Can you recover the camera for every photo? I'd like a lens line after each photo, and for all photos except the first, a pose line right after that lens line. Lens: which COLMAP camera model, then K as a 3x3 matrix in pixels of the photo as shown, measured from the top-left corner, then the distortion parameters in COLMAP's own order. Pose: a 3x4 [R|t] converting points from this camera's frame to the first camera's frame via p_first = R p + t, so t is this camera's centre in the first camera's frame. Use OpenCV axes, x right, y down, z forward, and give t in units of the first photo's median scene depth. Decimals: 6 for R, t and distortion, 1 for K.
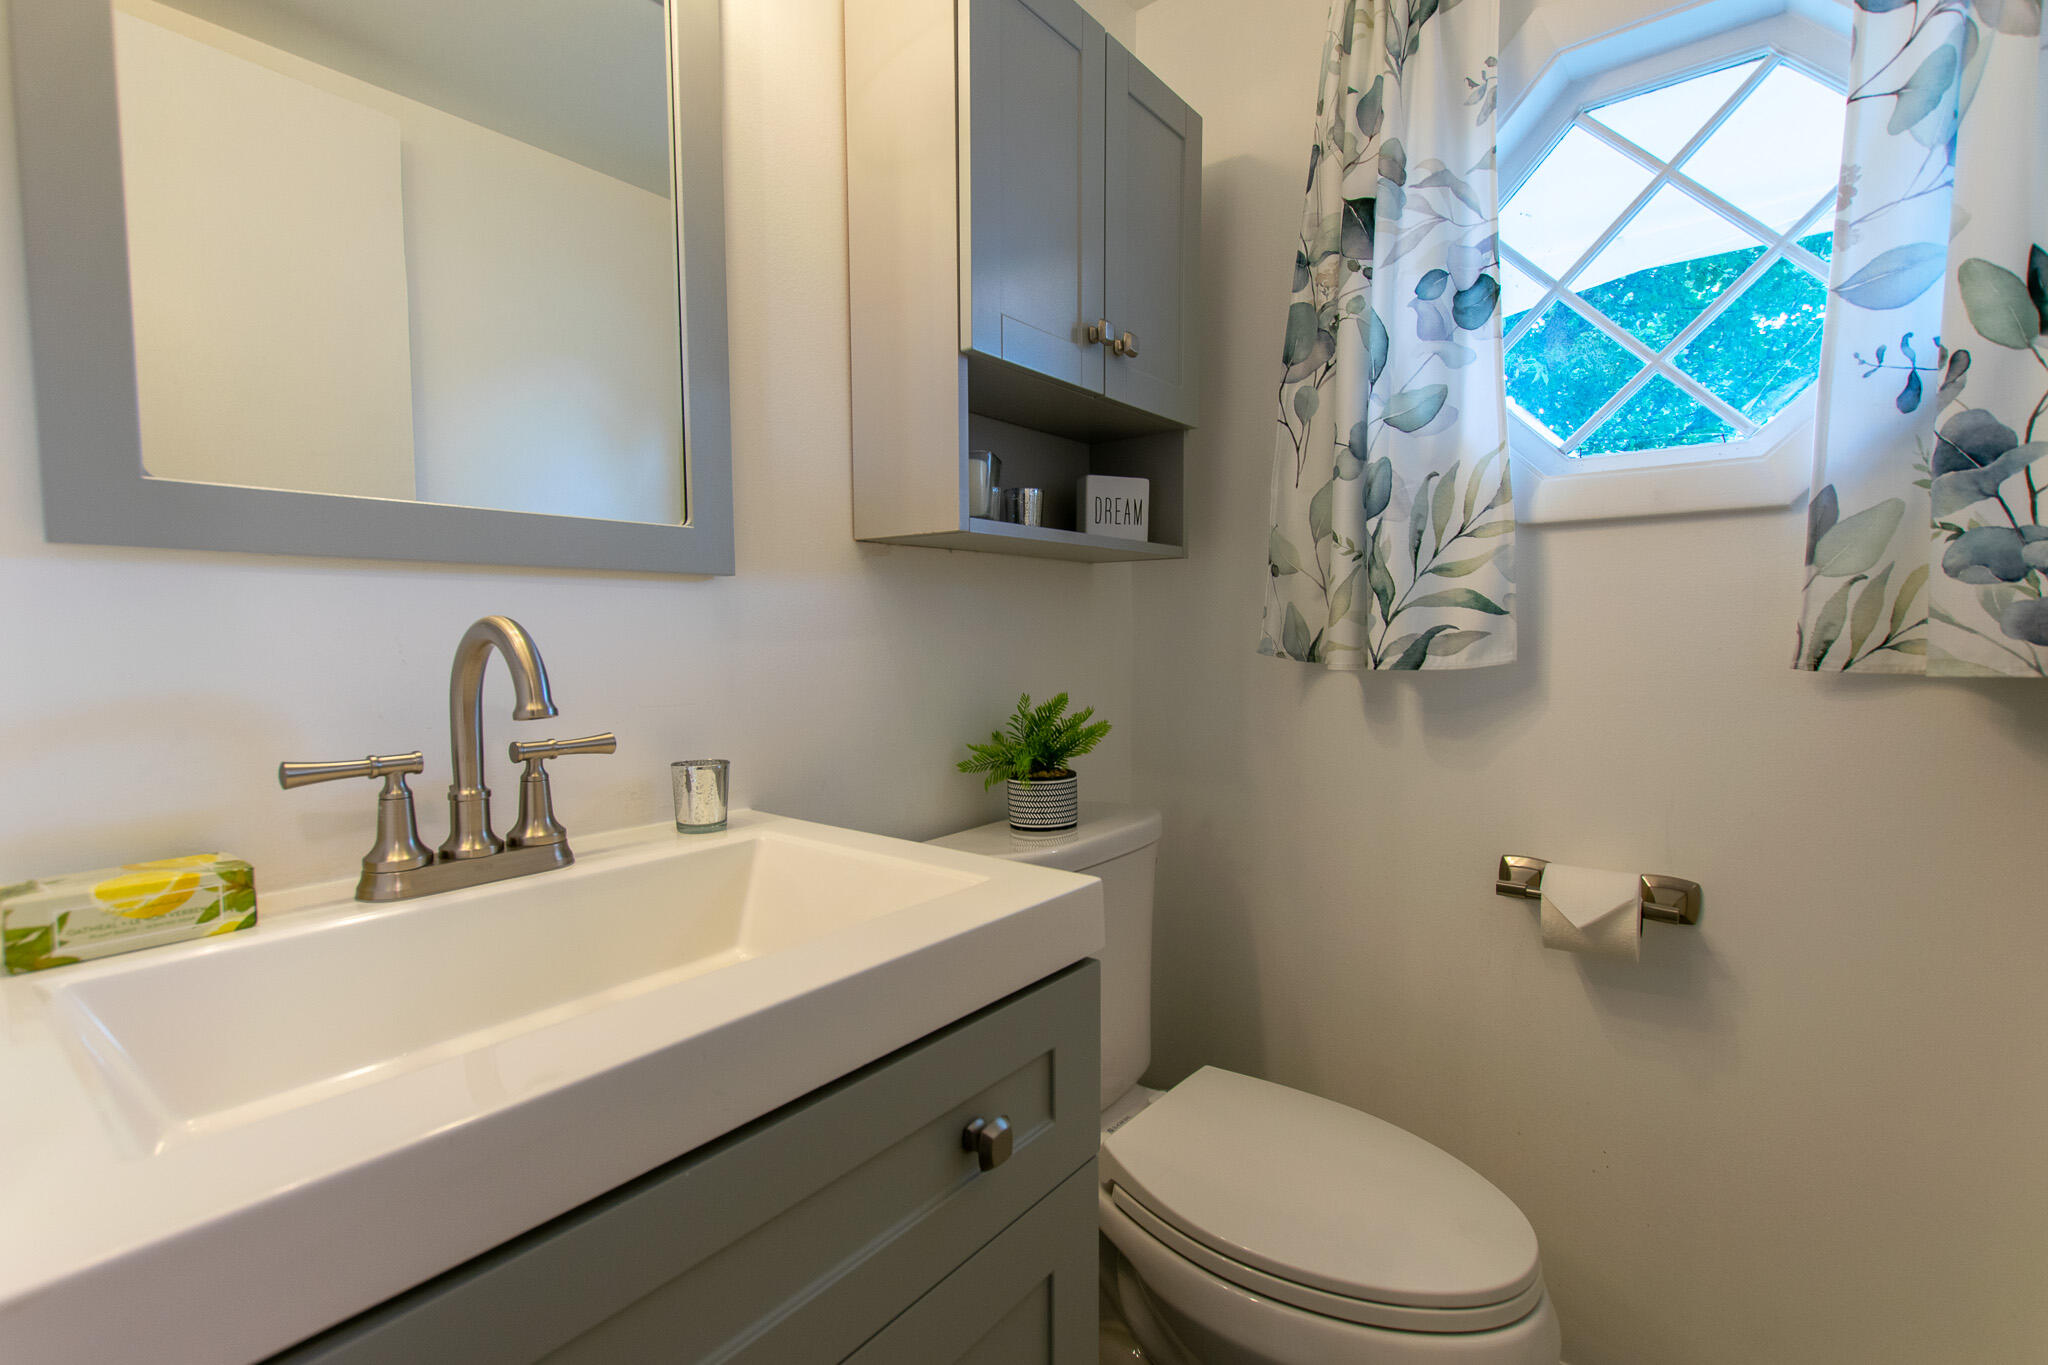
lens RADIAL K [[936.9, 0, 1023.0], [0, 936.9, 679.3], [0, 0, 1]] dist [0.000063, -0.001116]
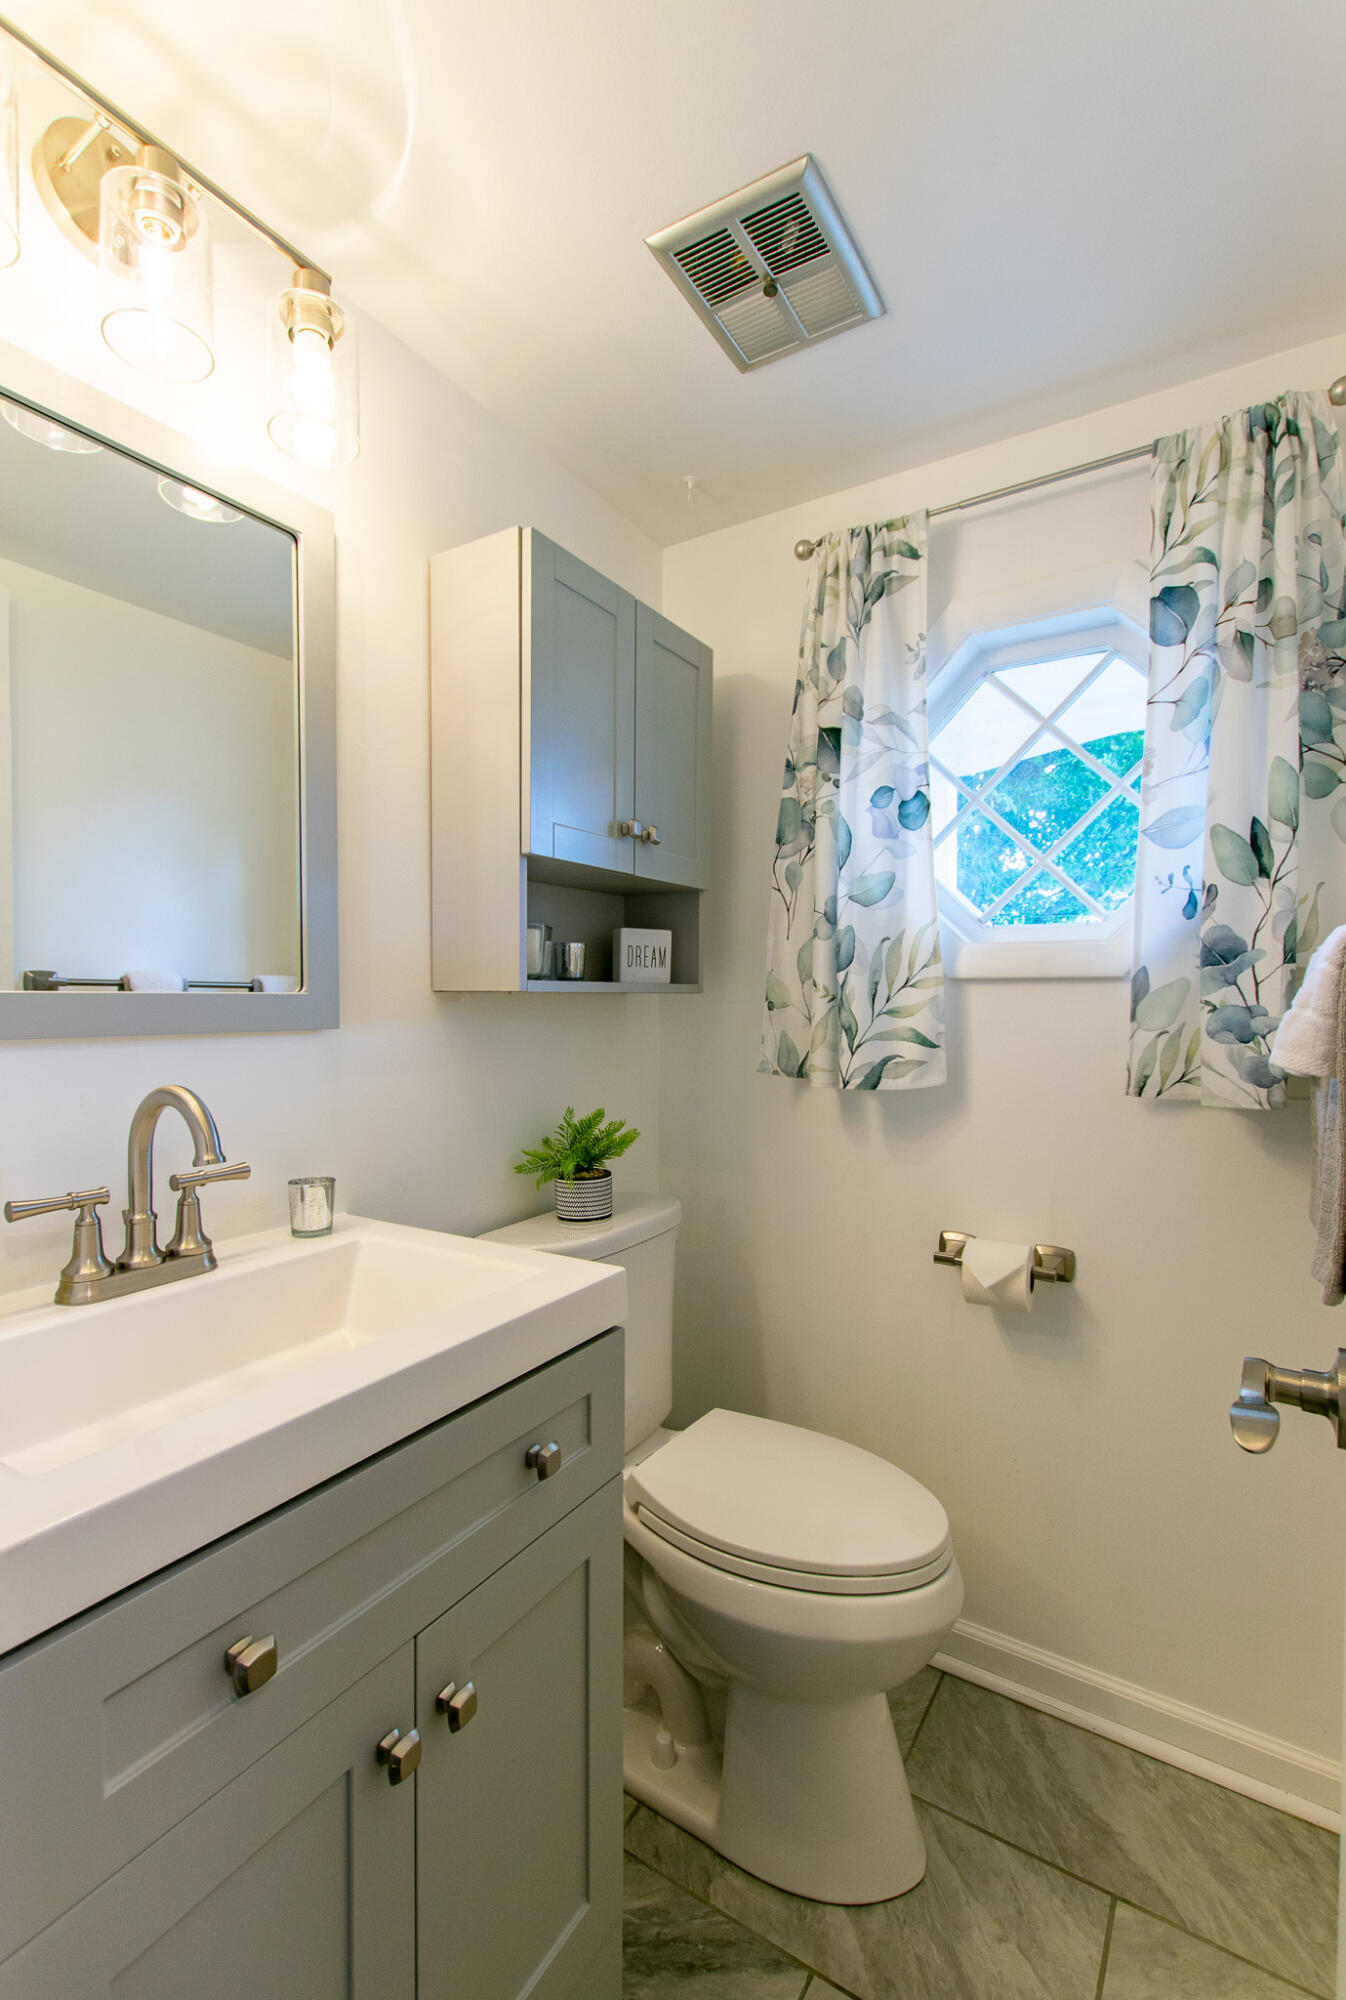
lens RADIAL K [[896.2, 0, 680.4], [0, 896.2, 1010.5], [0, 0, 1]] dist [0.002773, 0.000627]
pose [[0.992053, 0.005646, 0.125693, -0.003223], [-0.000167, 0.999051, -0.043561, -0.071618], [-0.125820, 0.043194, 0.991112, -0.222200]]
